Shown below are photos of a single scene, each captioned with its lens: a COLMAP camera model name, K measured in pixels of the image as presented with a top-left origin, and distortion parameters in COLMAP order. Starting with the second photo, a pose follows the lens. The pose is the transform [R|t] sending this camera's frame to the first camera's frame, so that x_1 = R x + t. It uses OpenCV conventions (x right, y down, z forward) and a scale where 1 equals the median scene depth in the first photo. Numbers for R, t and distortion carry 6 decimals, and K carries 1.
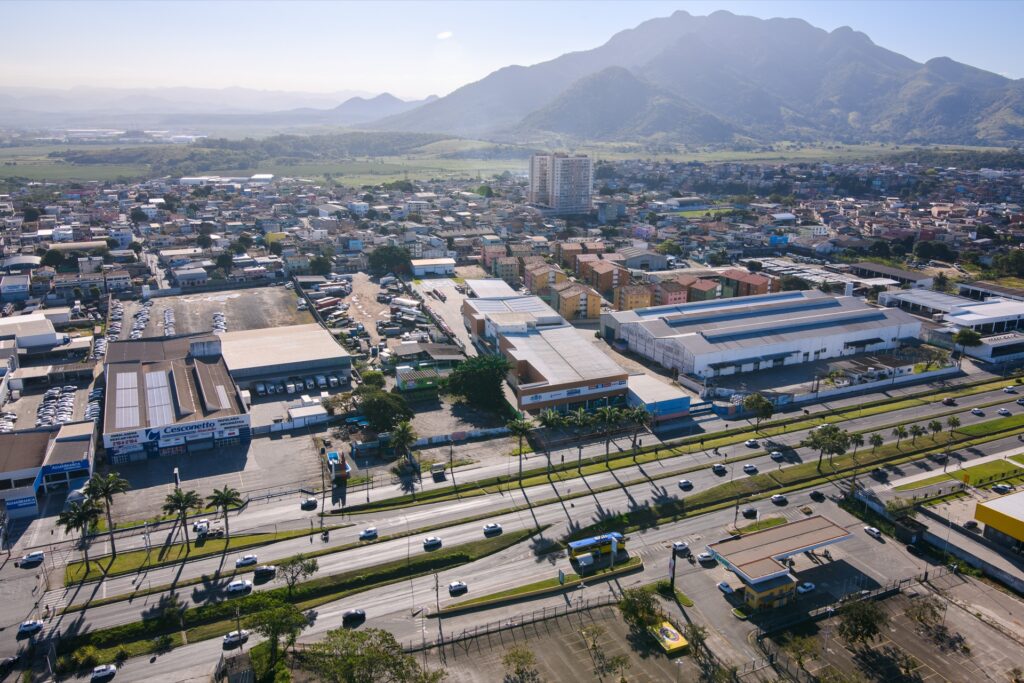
lens RADIAL K [[808.3, 0, 512.3], [0, 808.3, 340.0], [0, 0, 1]] dist [0.006138, -0.000098]
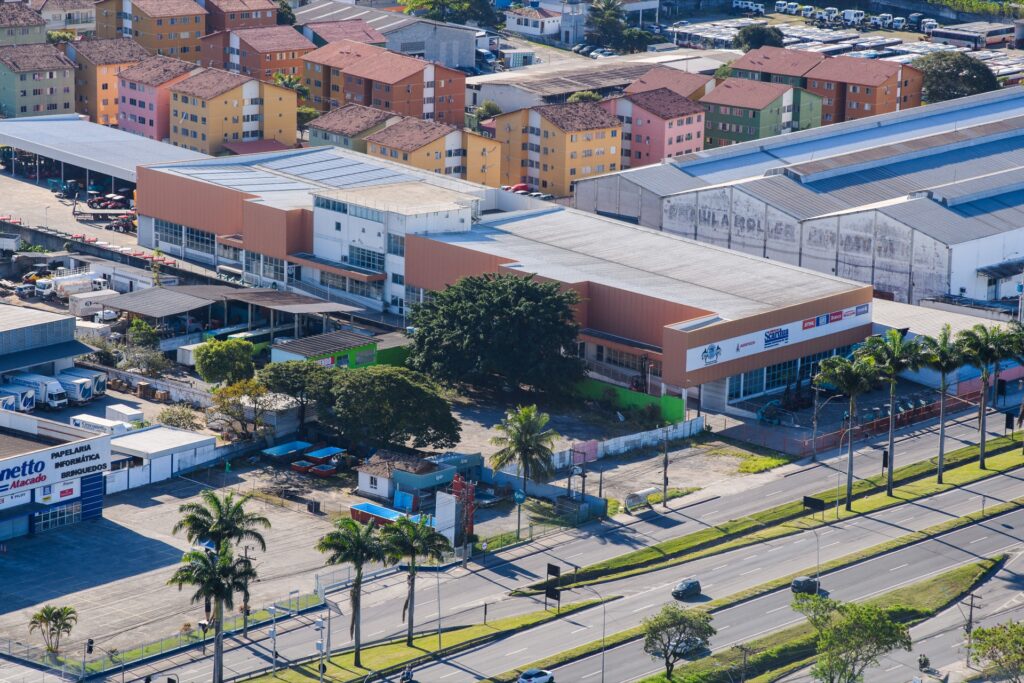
lens RADIAL K [[4140.2, 0, 508.6], [0, 4140.2, 341.6], [0, 0, 1]] dist [1.052664, 0.000000]
pose [[0.905138, -0.077496, 0.417995, -0.734774], [0.097771, 0.994835, -0.027273, 0.090668], [-0.413723, 0.065553, 0.908040, -0.644827]]
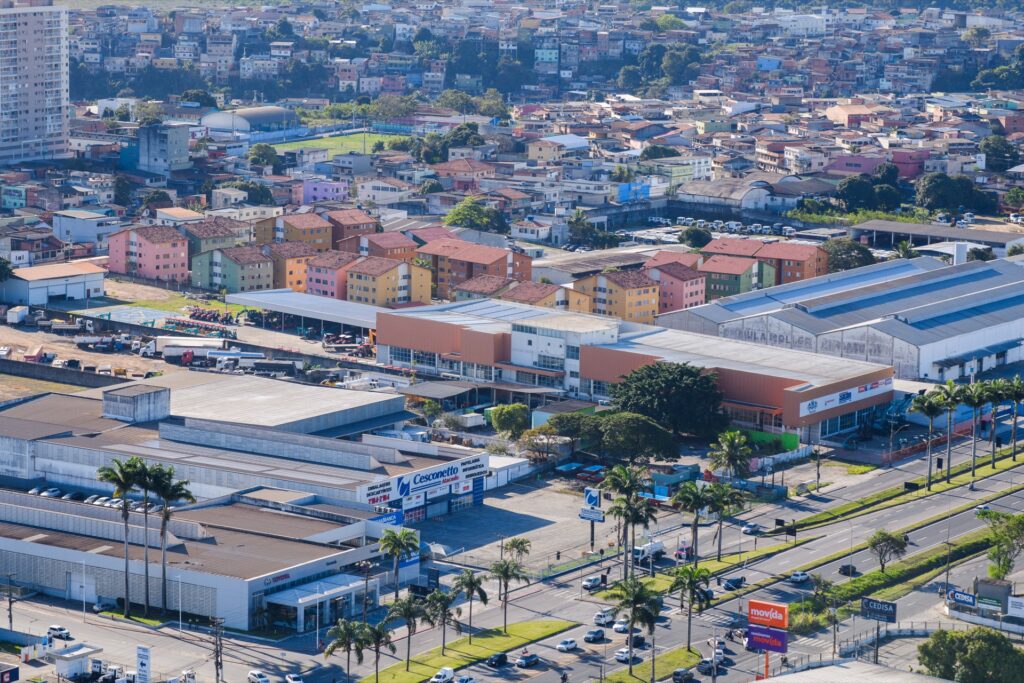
lens RADIAL K [[3353.9, 0, 513.9], [0, 3353.9, 344.3], [0, 0, 1]] dist [0.304879, 0.000000]
pose [[0.854514, -0.072598, 0.514330, -1.221873], [0.129121, 0.988792, -0.074954, 0.154247], [-0.503124, 0.130460, 0.854310, -0.904560]]
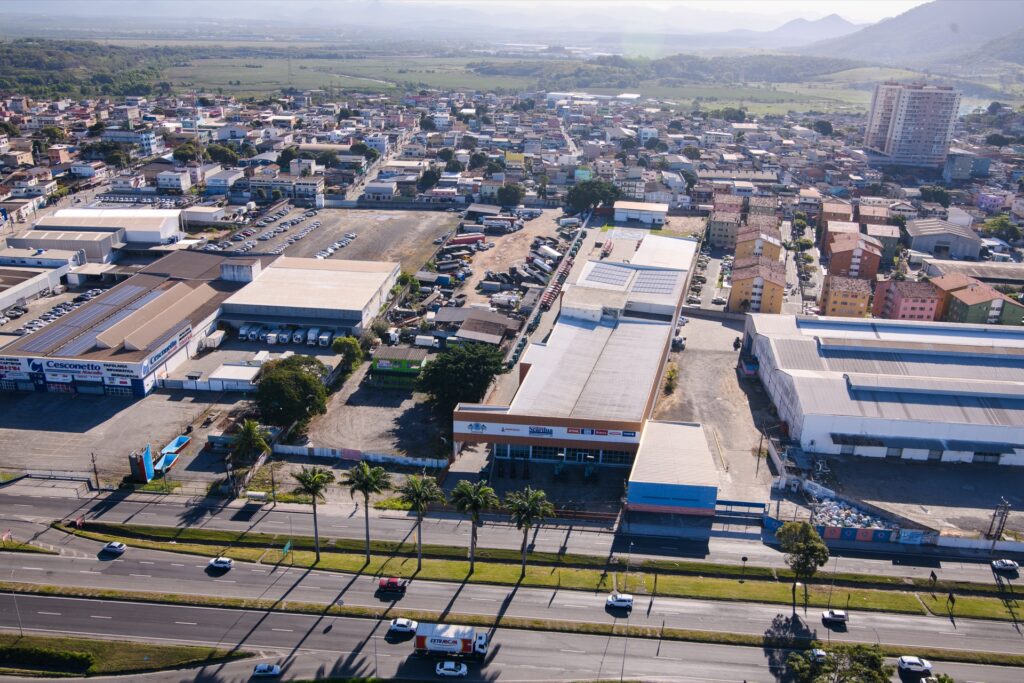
lens RADIAL K [[808.3, 0, 508.8], [0, 808.3, 344.0], [0, 0, 1]] dist [0.006138, -0.000098]
pose [[0.869865, 0.199374, -0.451203, 0.277738], [-0.157737, 0.979081, 0.128529, -0.070334], [0.467390, -0.040631, 0.883117, 0.343595]]
